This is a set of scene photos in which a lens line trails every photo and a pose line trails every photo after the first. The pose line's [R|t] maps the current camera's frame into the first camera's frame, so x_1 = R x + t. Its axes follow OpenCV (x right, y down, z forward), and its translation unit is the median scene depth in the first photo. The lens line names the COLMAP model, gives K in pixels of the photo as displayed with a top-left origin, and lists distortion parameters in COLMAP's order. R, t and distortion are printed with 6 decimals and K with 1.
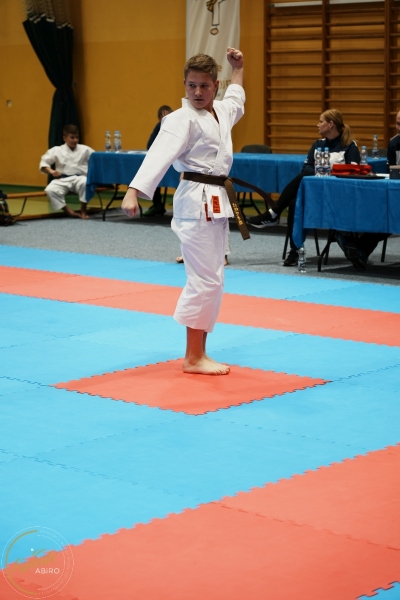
lens RADIAL K [[1476.0, 0, 200.0], [0, 1476.0, 300.0], [0, 0, 1]] dist [-0.029364, -0.380236]
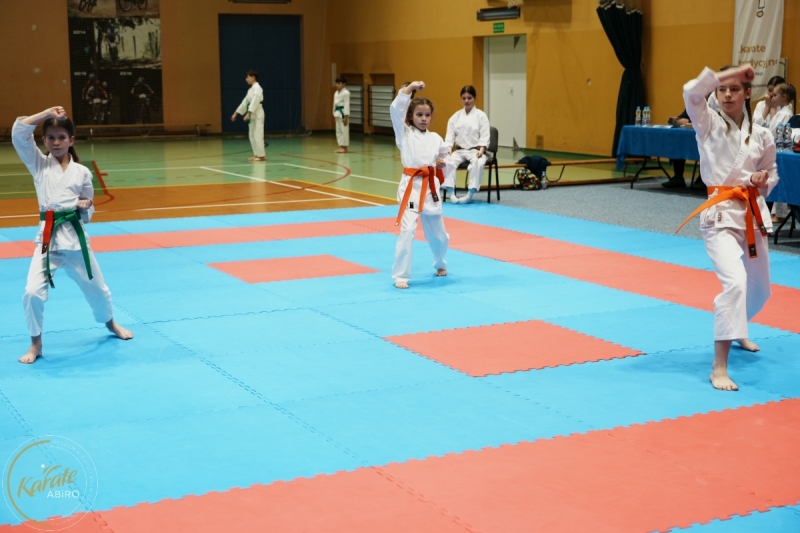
lens RADIAL K [[1254.8, 0, 400.0], [0, 1254.8, 266.5], [0, 0, 1]] dist [-0.009773, 0.166551]
pose [[0.935851, 0.055050, -0.348069, 0.092165], [-0.051216, 0.998483, 0.020214, -0.005189], [0.348654, -0.001091, 0.937251, 0.058990]]
